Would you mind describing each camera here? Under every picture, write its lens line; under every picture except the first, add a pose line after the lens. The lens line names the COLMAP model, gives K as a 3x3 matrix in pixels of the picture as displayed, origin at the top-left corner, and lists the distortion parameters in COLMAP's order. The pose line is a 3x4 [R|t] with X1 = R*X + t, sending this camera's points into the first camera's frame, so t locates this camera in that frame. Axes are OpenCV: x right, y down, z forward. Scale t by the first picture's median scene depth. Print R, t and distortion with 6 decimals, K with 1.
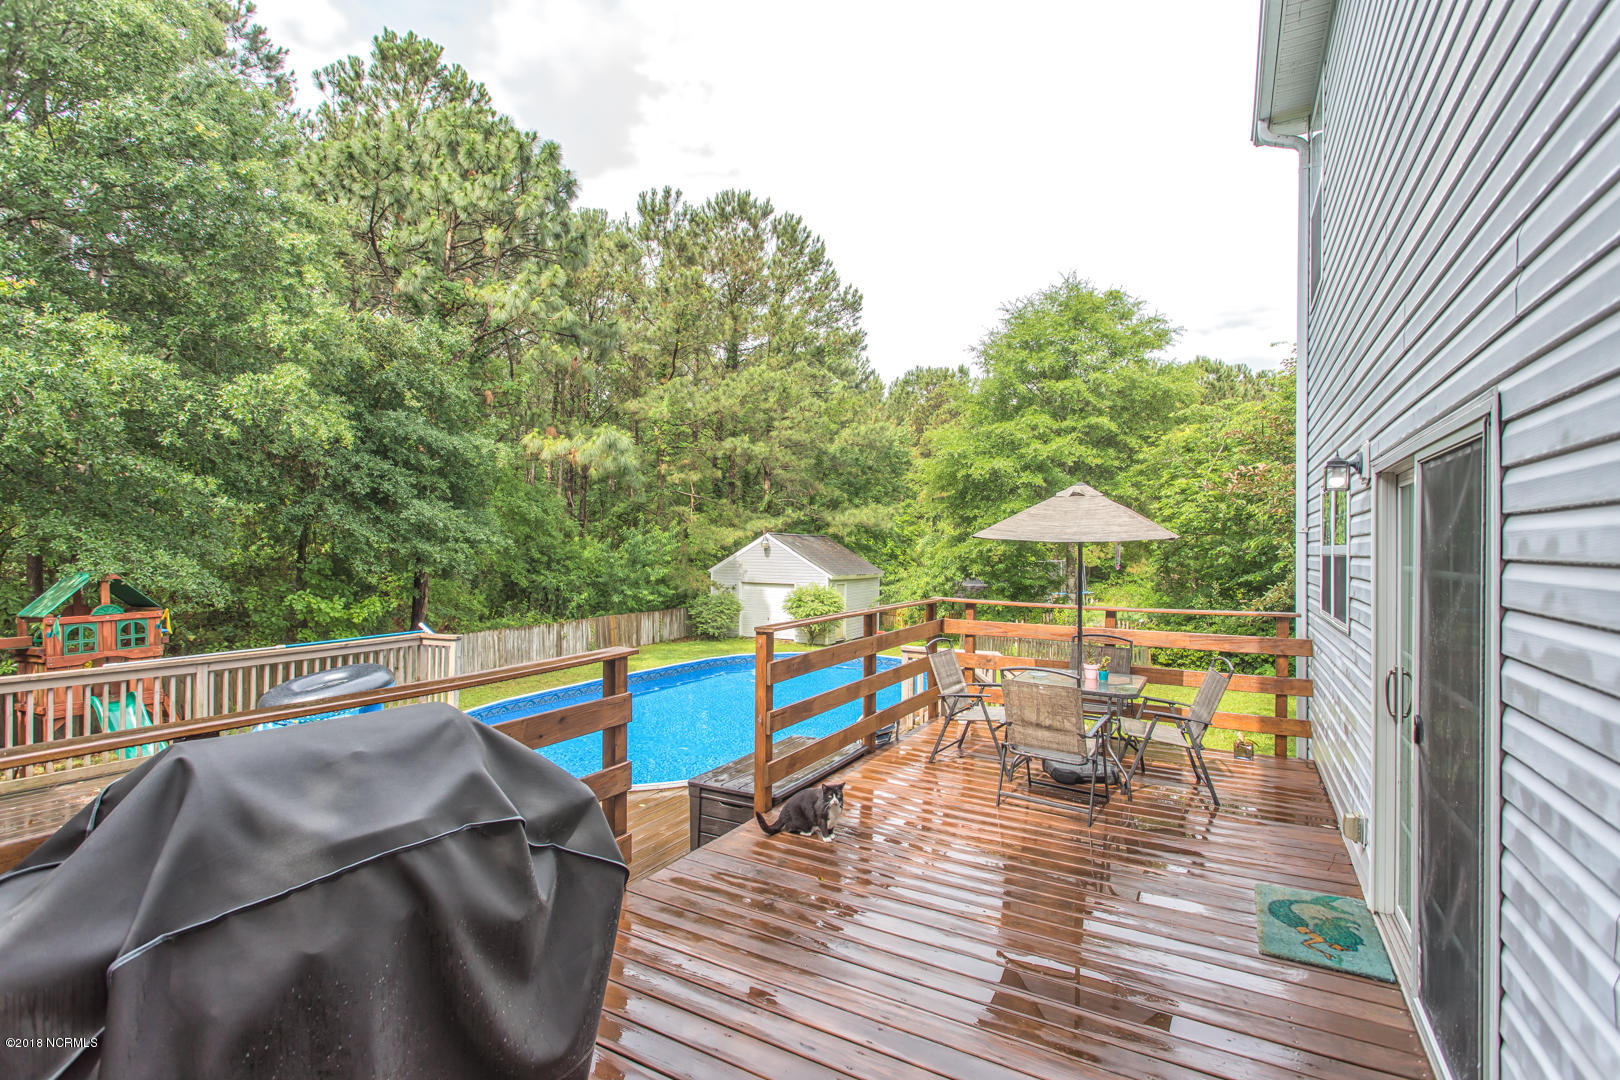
lens RADIAL K [[761.3, 0, 801.0], [0, 761.3, 533.8], [0, 0, 1]] dist [0.001756, 0.002206]
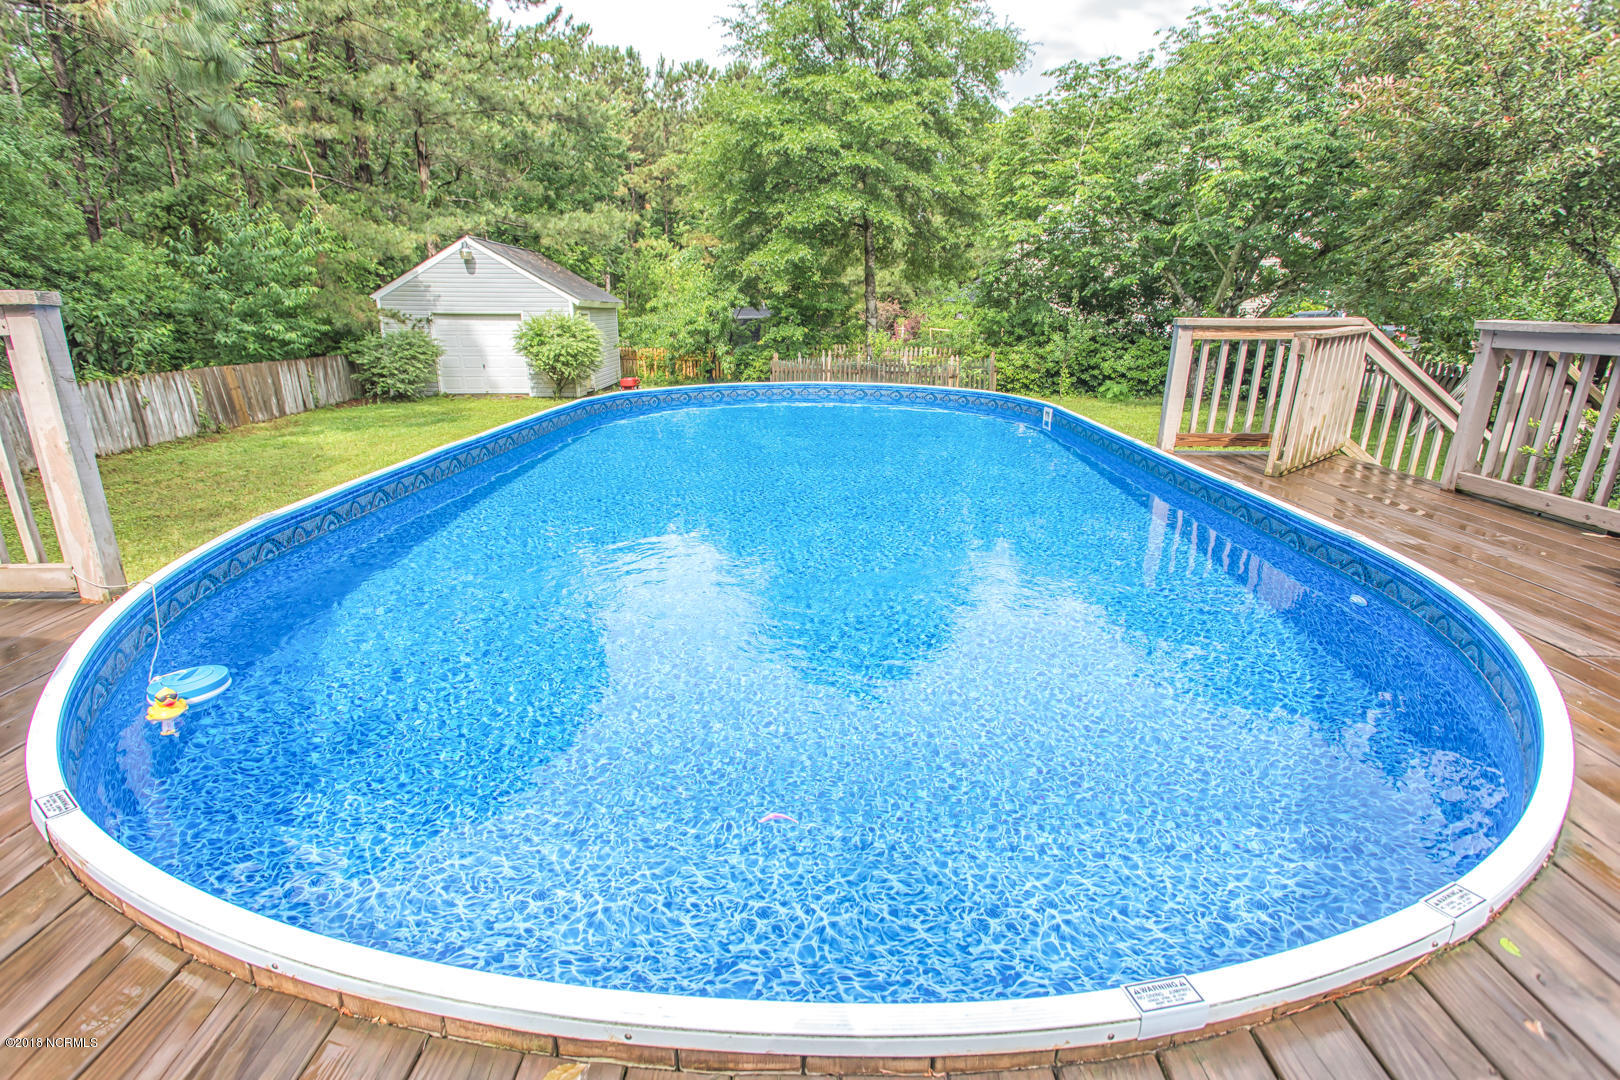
lens RADIAL K [[761.3, 0, 804.1], [0, 761.3, 538.2], [0, 0, 1]] dist [0.001756, 0.002206]
pose [[0.884173, -0.141958, 0.445068, -0.126987], [-0.002272, 0.951394, 0.307968, 0.048213], [-0.467153, -0.273309, 0.840875, 0.235971]]
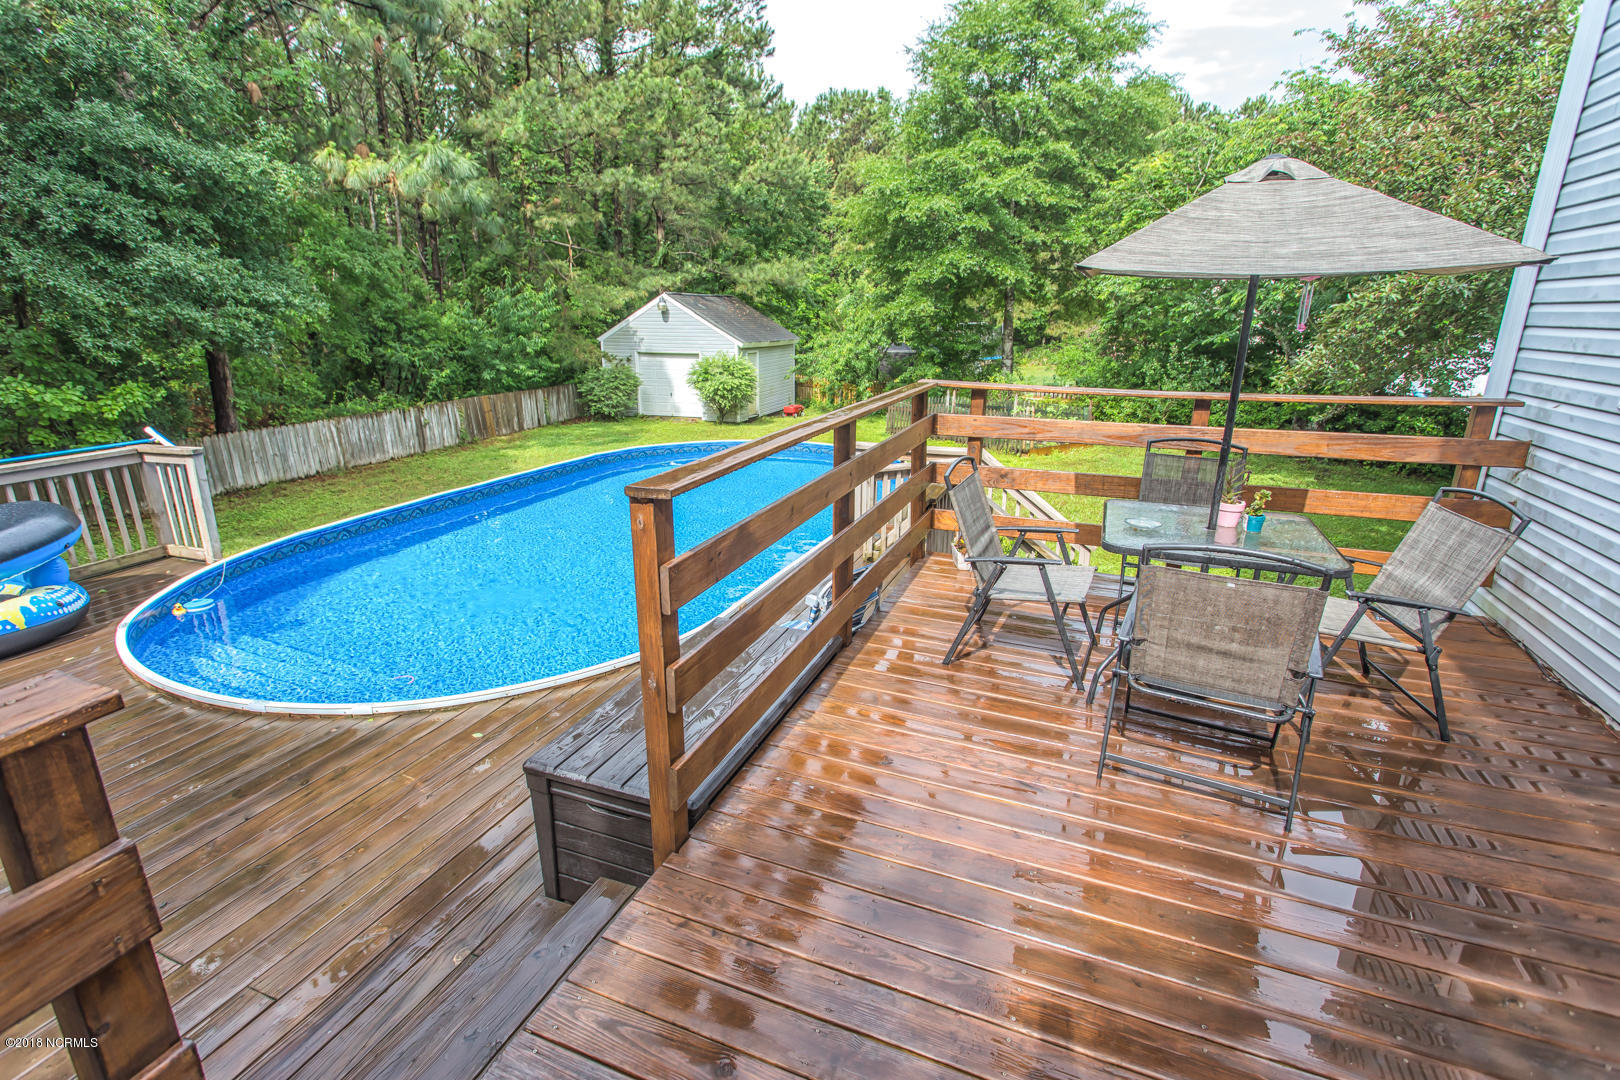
lens RADIAL K [[761.3, 0, 801.8], [0, 761.3, 537.5], [0, 0, 1]] dist [0.001756, 0.002206]
pose [[0.992282, -0.045061, 0.115526, -0.002335], [0.008082, 0.953159, 0.302363, 0.003966], [-0.123739, -0.299095, 0.946166, 0.102053]]
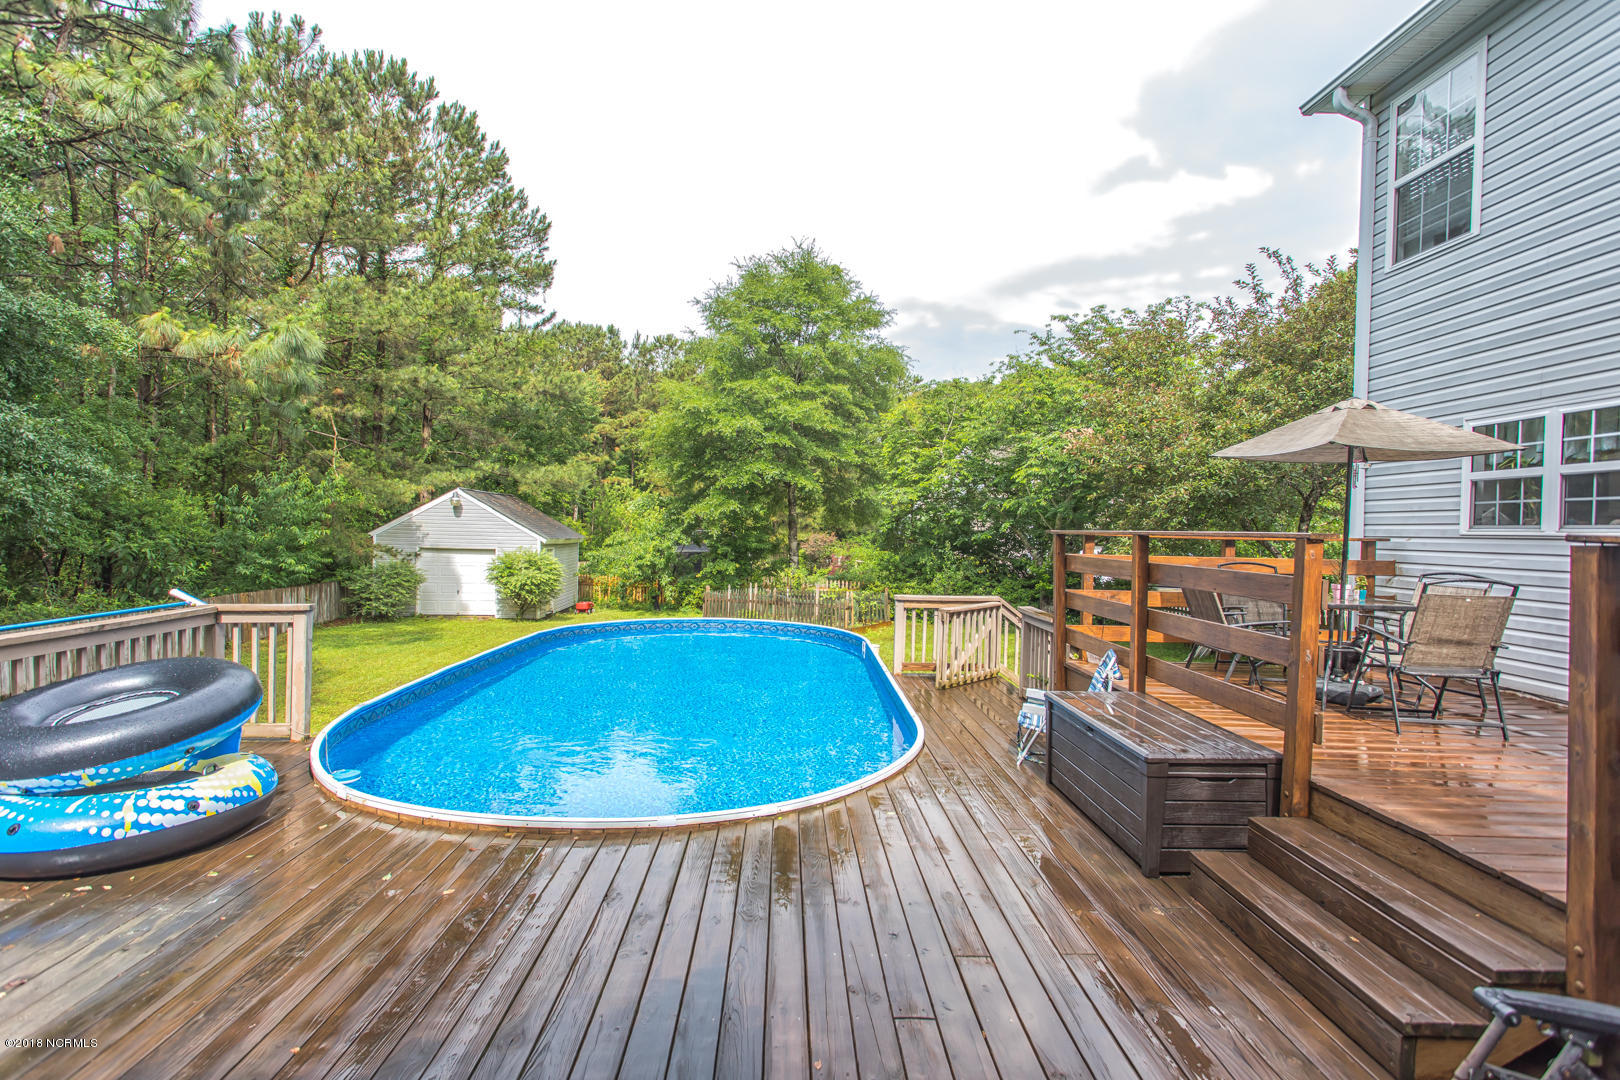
lens RADIAL K [[761.3, 0, 802.5], [0, 761.3, 537.8], [0, 0, 1]] dist [0.001756, 0.002206]
pose [[0.861312, 0.001964, 0.508073, -0.151885], [-0.021229, 0.999258, 0.032125, 0.019893], [-0.507633, -0.038456, 0.860715, 0.107592]]
